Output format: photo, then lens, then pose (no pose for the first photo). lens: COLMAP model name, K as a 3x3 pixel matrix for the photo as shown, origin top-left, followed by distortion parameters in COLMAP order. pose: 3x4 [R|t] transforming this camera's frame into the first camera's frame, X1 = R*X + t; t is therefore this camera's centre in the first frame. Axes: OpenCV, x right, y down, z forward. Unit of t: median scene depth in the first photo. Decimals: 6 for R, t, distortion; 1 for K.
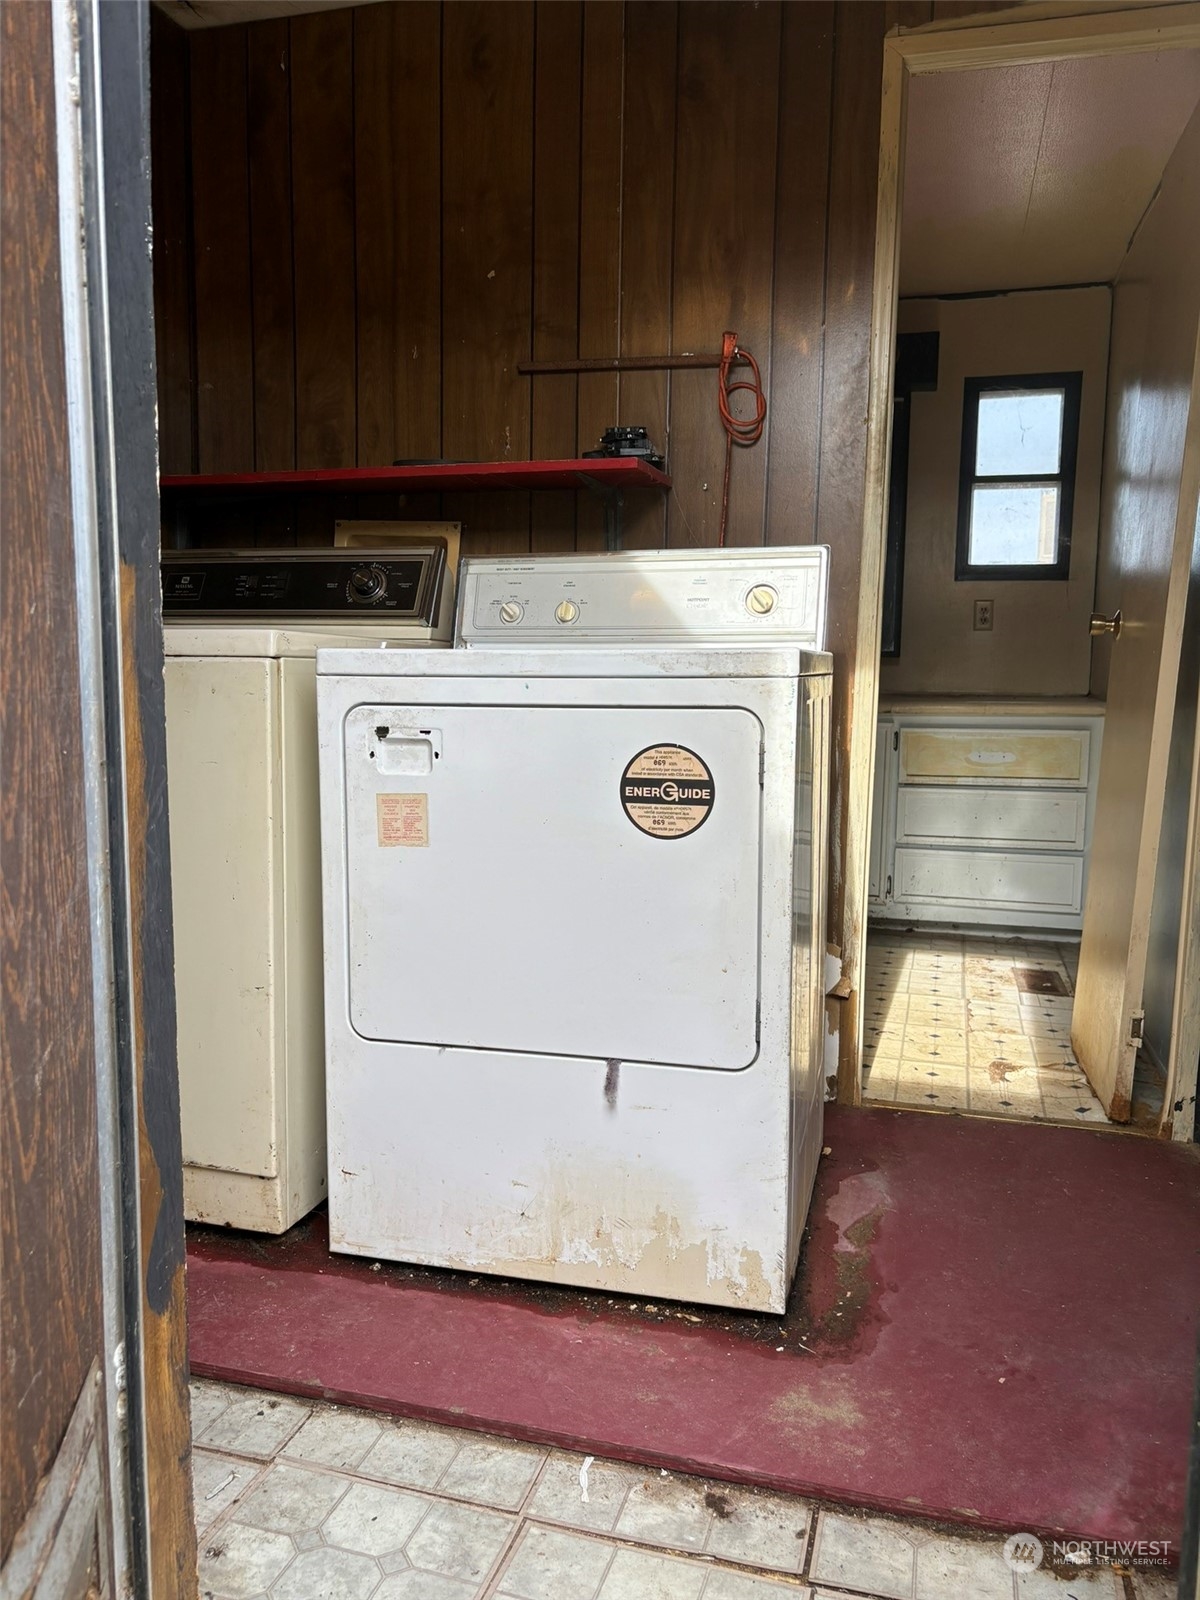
lens RADIAL K [[1219.4, 0, 600.5], [0, 1219.4, 798.7], [0, 0, 1]] dist [-0.005441, 0.005209]
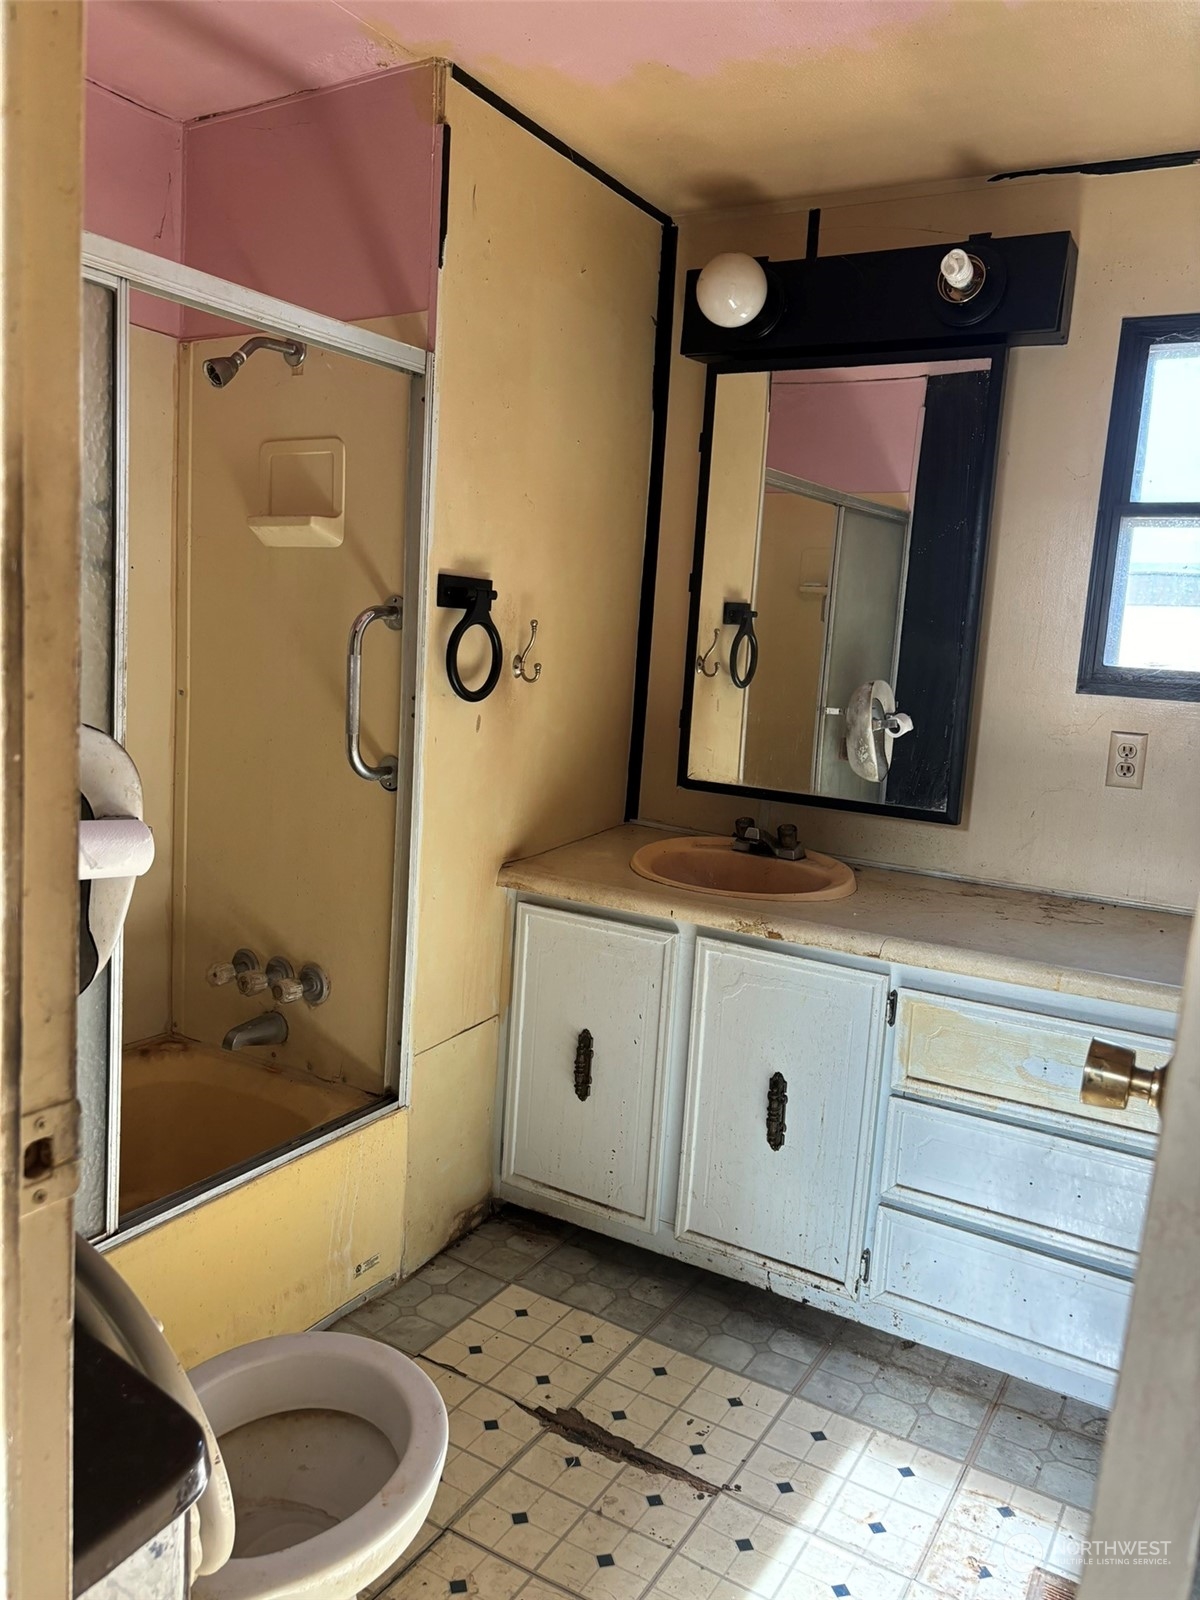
lens RADIAL K [[1219.4, 0, 599.3], [0, 1219.4, 800.7], [0, 0, 1]] dist [-0.005441, 0.005209]
pose [[0.967955, 0.078795, -0.238442, 0.227708], [-0.075711, 0.996885, 0.022080, -0.132504], [0.239439, -0.003319, 0.970906, 0.437177]]
